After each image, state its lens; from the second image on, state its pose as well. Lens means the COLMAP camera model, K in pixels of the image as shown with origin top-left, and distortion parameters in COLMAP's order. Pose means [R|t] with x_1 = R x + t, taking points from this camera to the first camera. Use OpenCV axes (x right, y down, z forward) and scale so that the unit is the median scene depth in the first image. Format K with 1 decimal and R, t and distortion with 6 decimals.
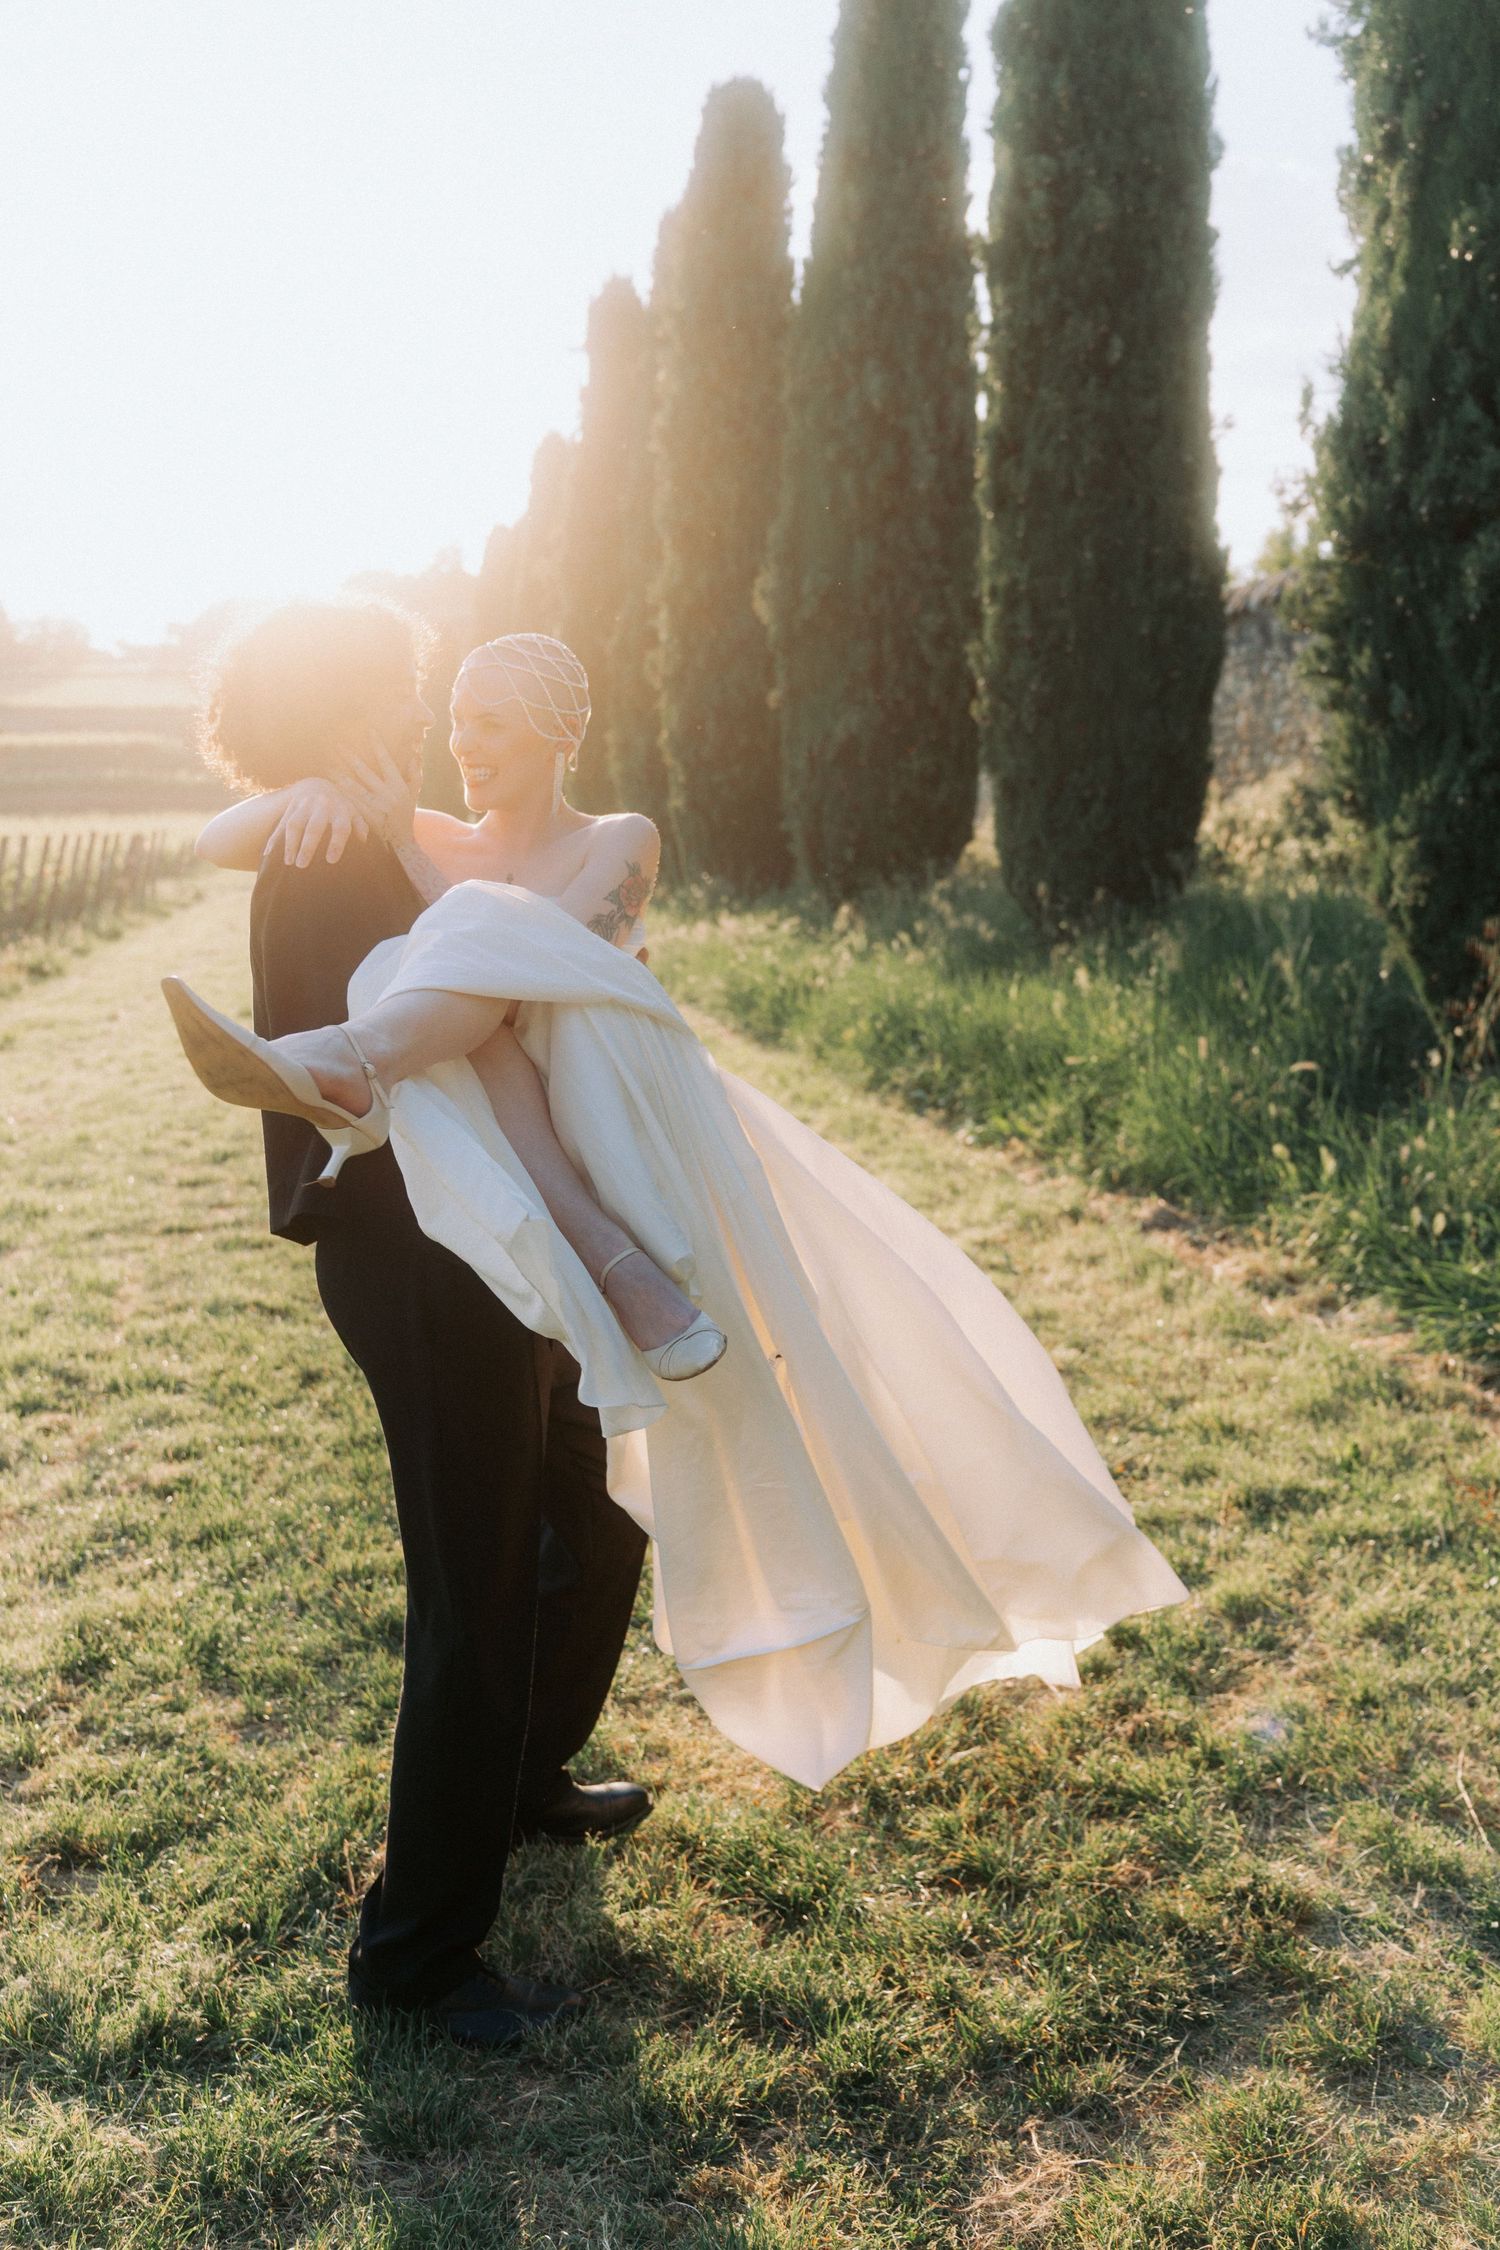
lens RADIAL K [[1938.5, 0, 872.6], [0, 1938.5, 1172.3], [0, 0, 1]] dist [-0.018812, -0.000586]
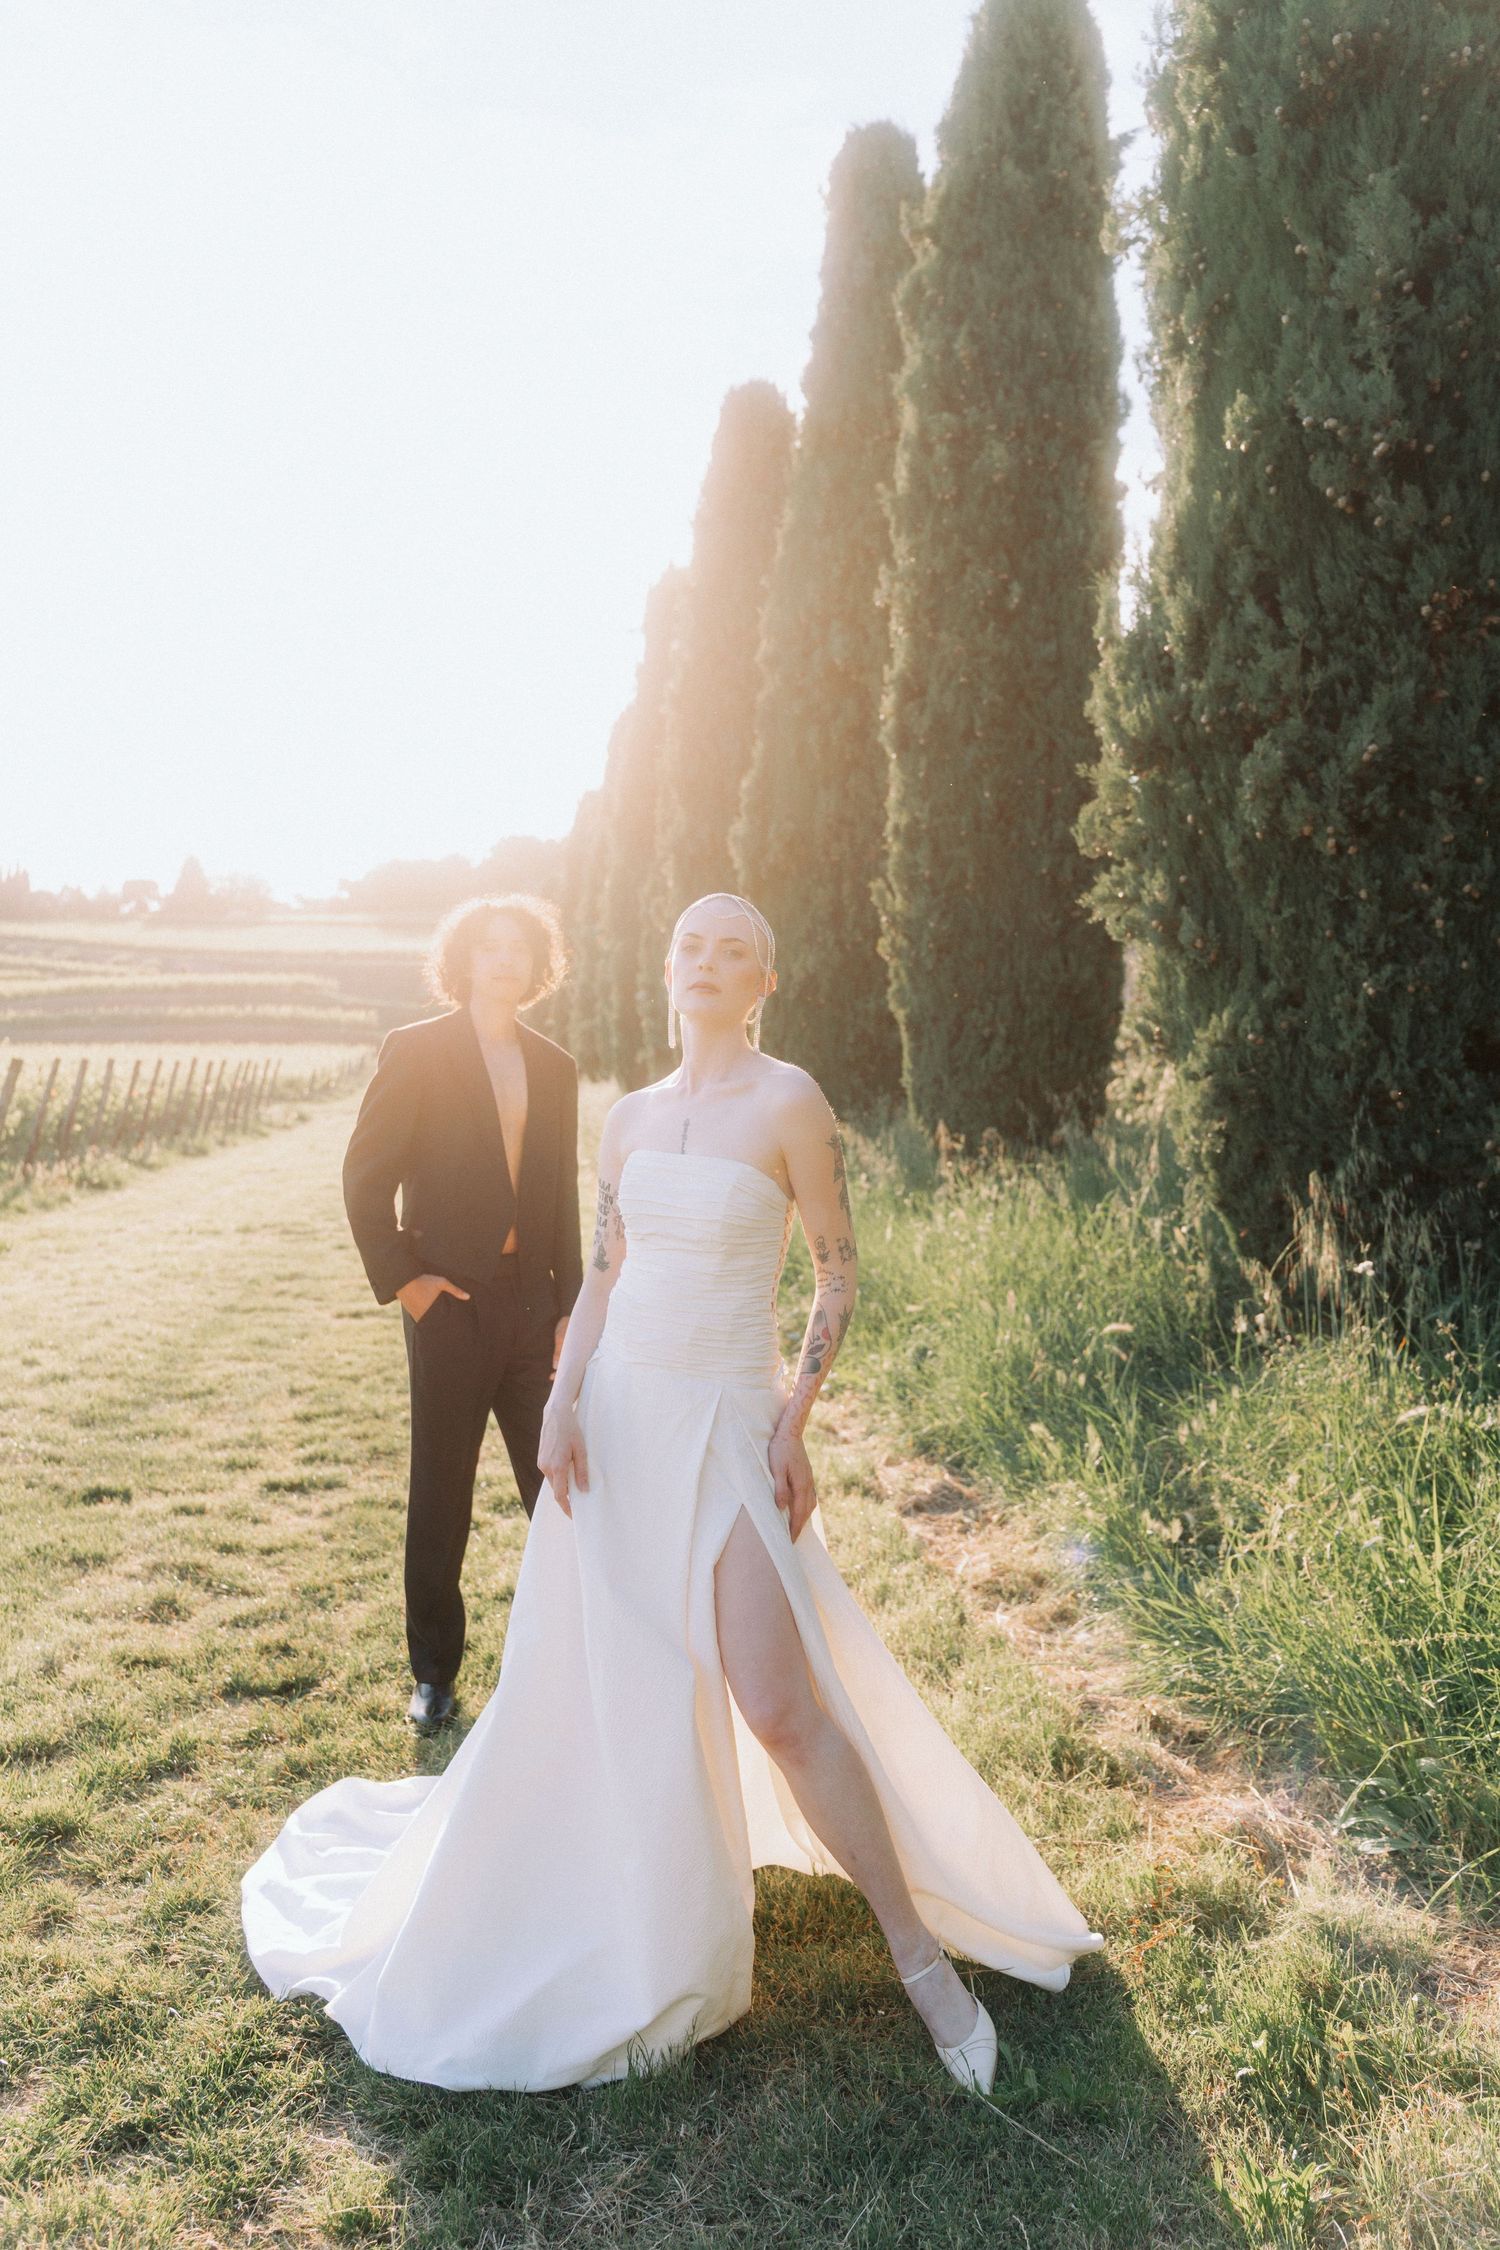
lens RADIAL K [[1798.5, 0, 816.7], [0, 1798.5, 1191.8], [0, 0, 1]] dist [-0.050829, 0.010381]
pose [[0.996541, 0.024226, -0.079499, 0.141235], [-0.032642, 0.993795, -0.106327, -0.022946], [0.076430, 0.108554, 0.991148, 0.145809]]
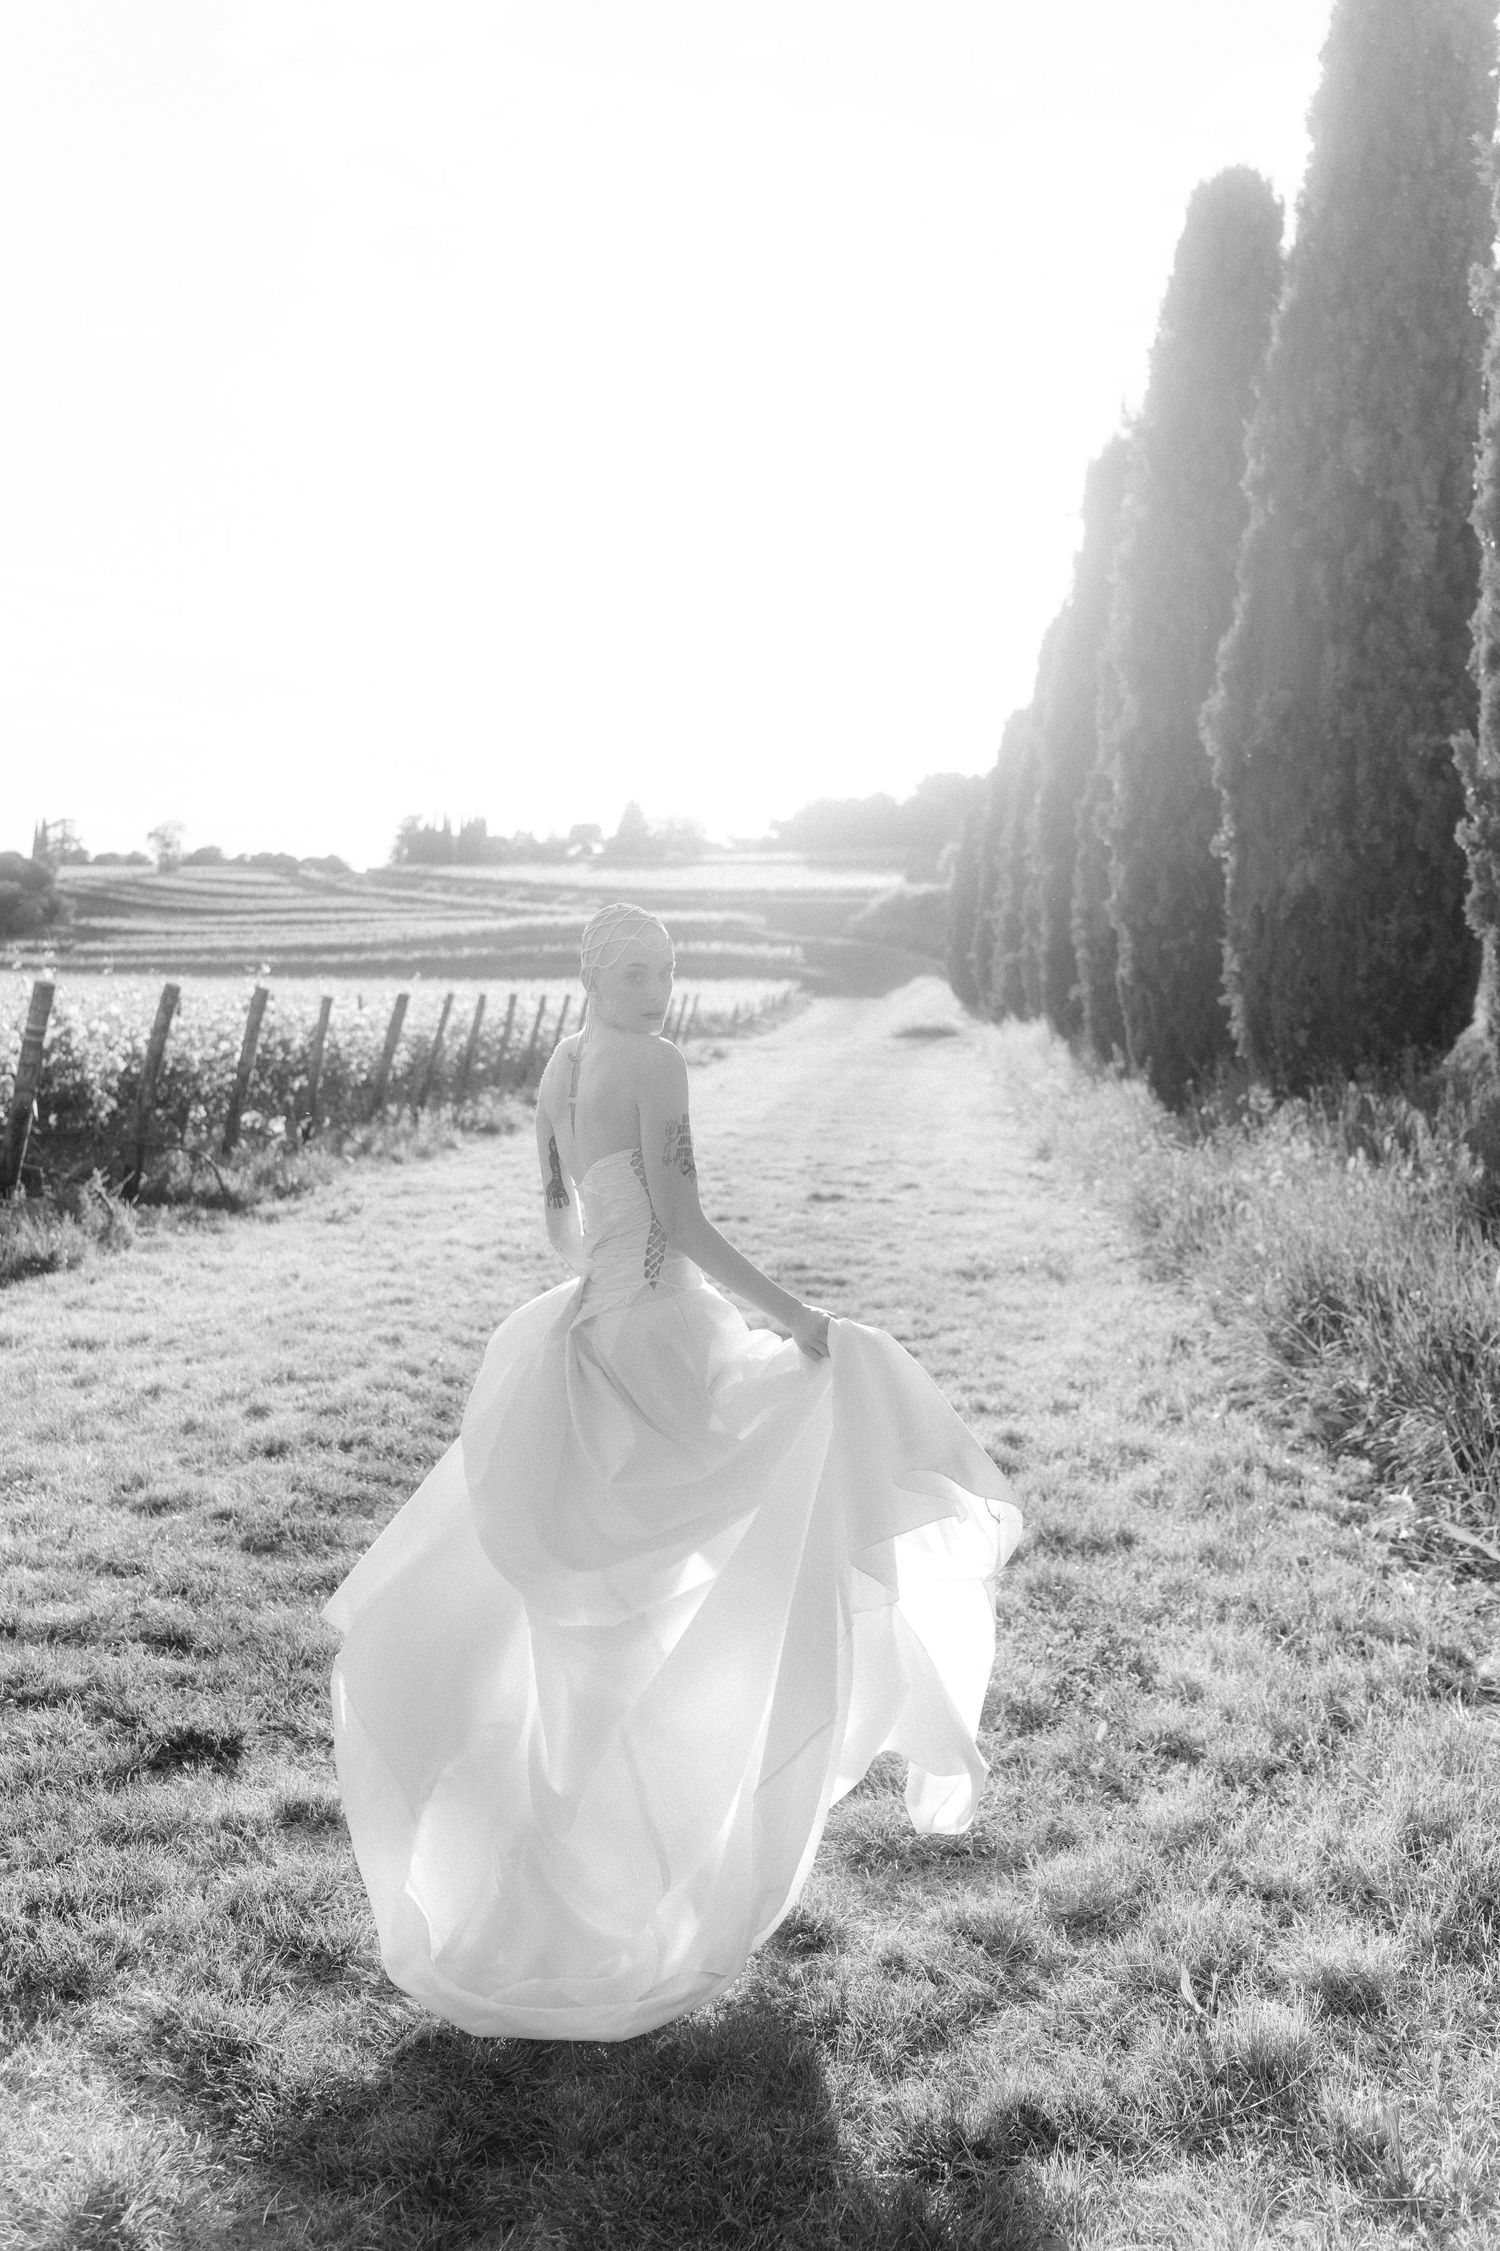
lens RADIAL K [[1799.3, 0, 782.3], [0, 1799.3, 1166.9], [0, 0, 1]] dist [-0.050829, 0.010381]
pose [[0.945173, 0.048770, -0.322909, 0.053589], [-0.075619, 0.994597, -0.071124, -0.091141], [0.317696, 0.091643, 0.943754, 0.516017]]
